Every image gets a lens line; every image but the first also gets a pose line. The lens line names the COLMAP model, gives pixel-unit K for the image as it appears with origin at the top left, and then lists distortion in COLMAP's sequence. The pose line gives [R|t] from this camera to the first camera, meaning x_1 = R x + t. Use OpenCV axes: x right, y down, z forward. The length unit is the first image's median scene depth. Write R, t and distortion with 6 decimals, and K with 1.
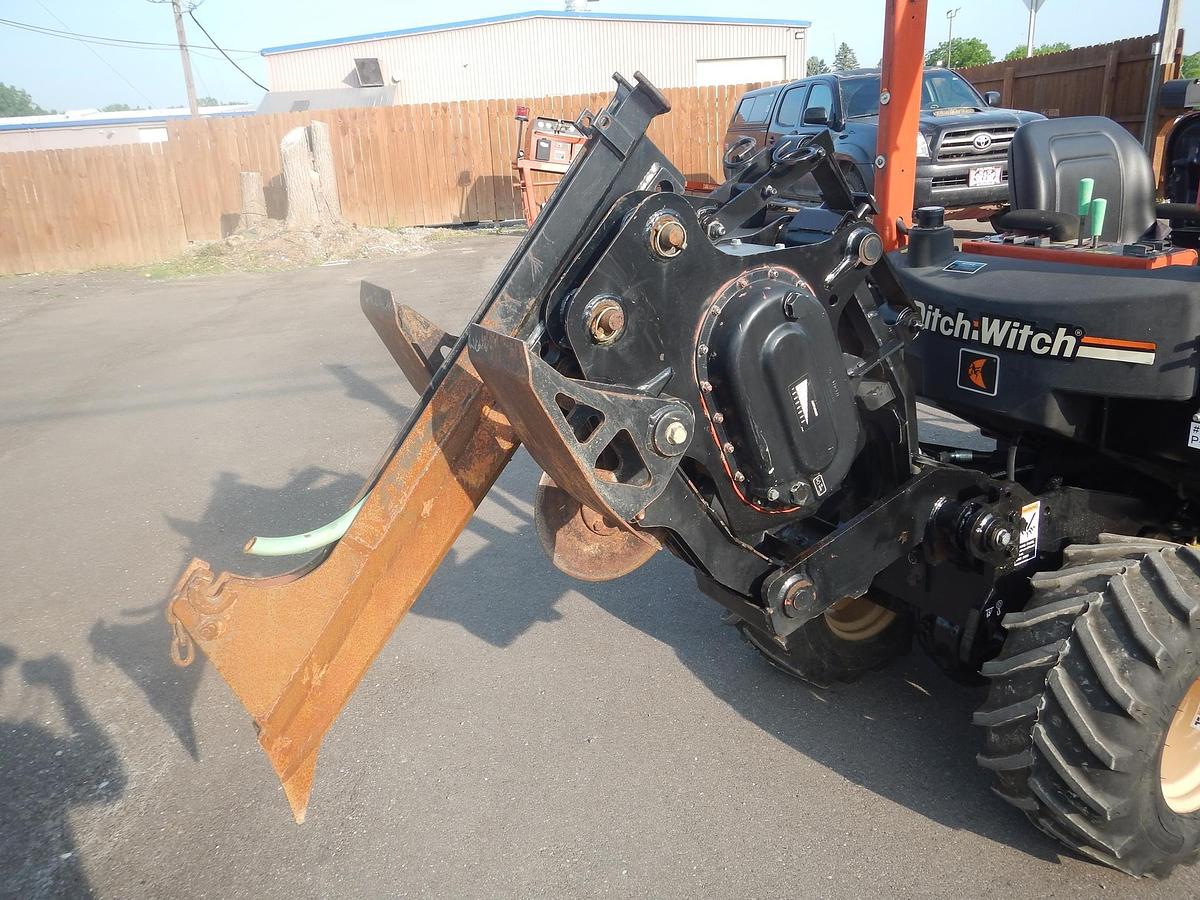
lens RADIAL K [[1012.7, 0, 594.4], [0, 1012.7, 453.7], [0, 0, 1]] dist [0.010807, 0.015500]
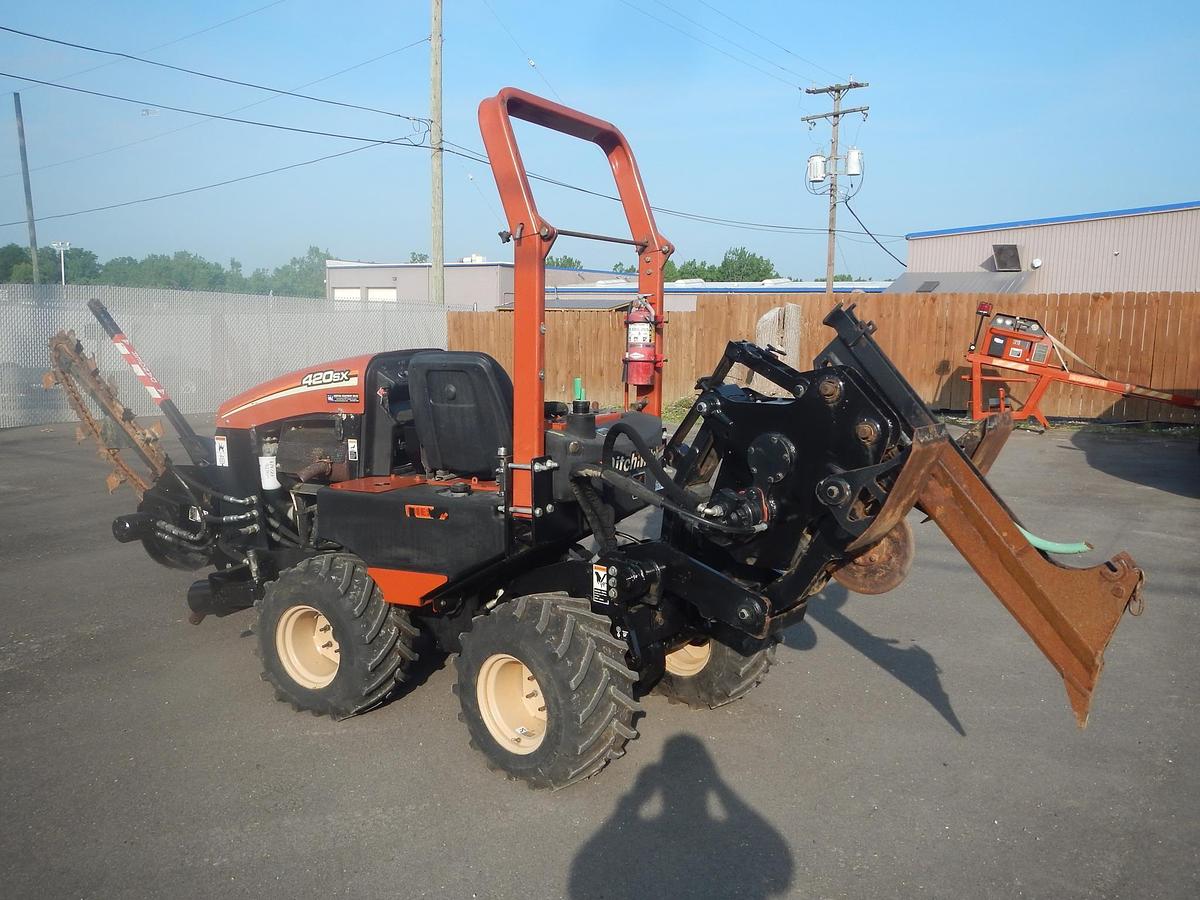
lens RADIAL K [[1012.7, 0, 603.1], [0, 1012.7, 450.6], [0, 0, 1]] dist [0.010807, 0.015500]
pose [[0.790304, 0.155072, -0.592767, 1.217205], [-0.249273, 0.965135, -0.079856, -0.148477], [0.559717, 0.210871, 0.801405, 0.124675]]
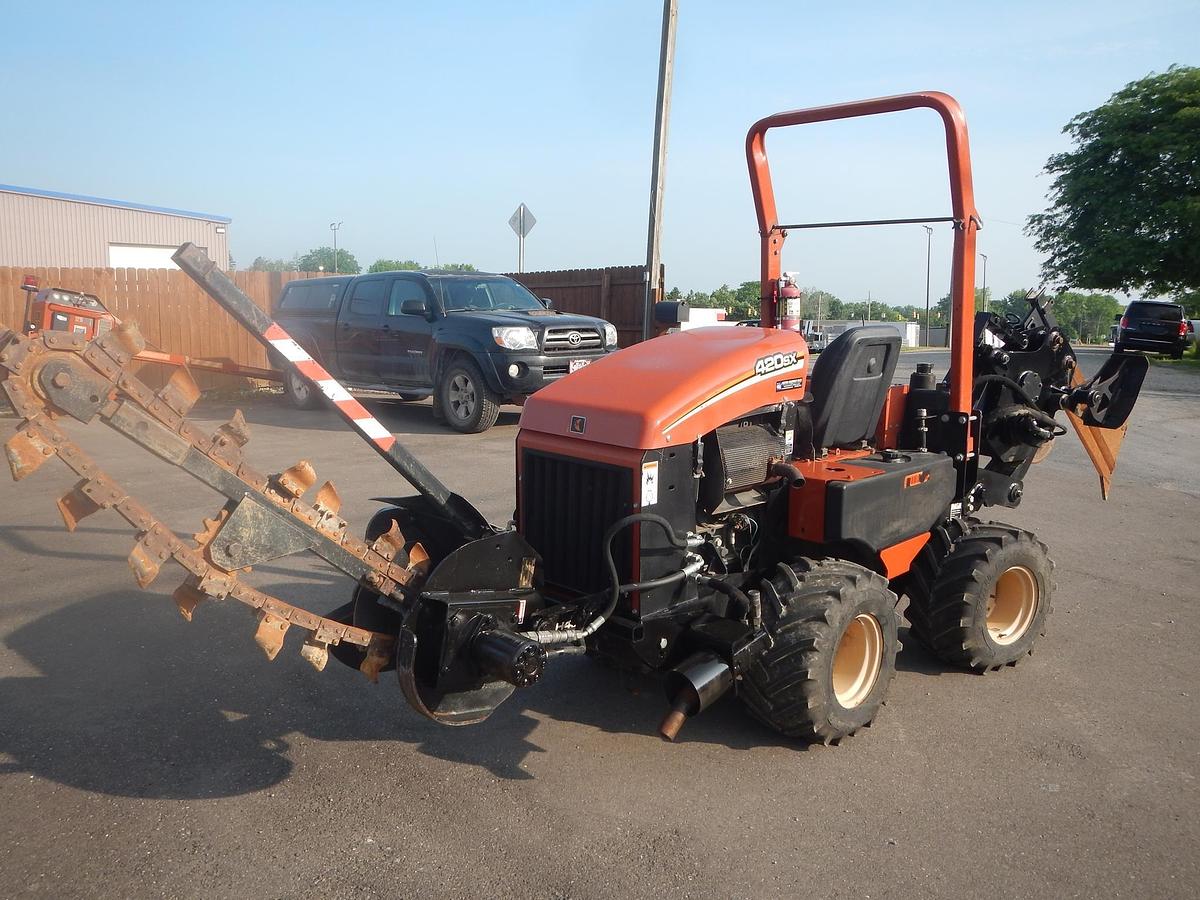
lens RADIAL K [[1012.7, 0, 602.8], [0, 1012.7, 433.9], [0, 0, 1]] dist [0.010807, 0.015500]
pose [[0.825795, -0.005256, 0.563946, -0.800538], [0.119192, 0.978996, -0.165410, -0.005282], [-0.551231, 0.203812, 0.809076, 0.179183]]
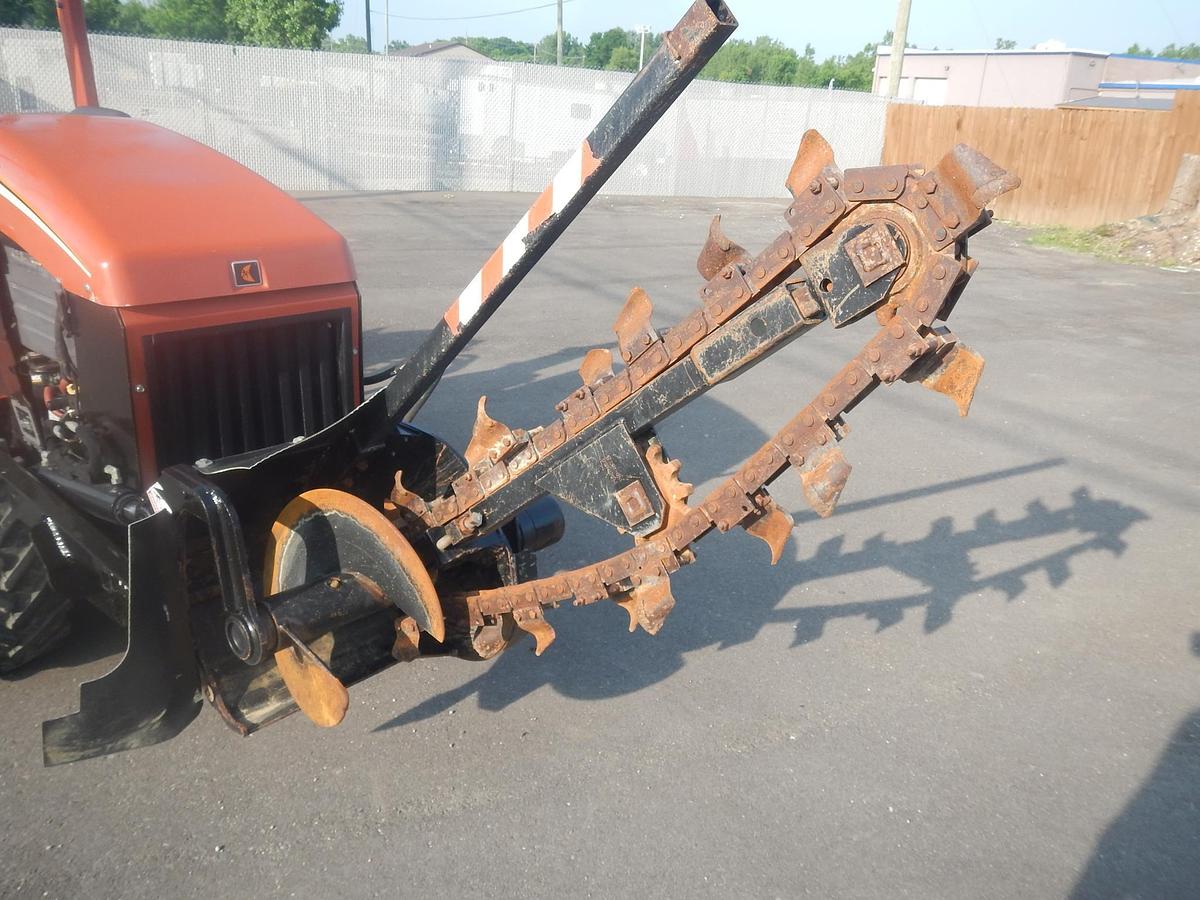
lens RADIAL K [[1012.7, 0, 590.0], [0, 1012.7, 450.6], [0, 0, 1]] dist [0.010807, 0.015500]
pose [[0.352720, 0.393945, -0.848761, 1.694894], [-0.362069, 0.893863, 0.264413, -0.459690], [0.862841, 0.214046, 0.457919, 0.962769]]
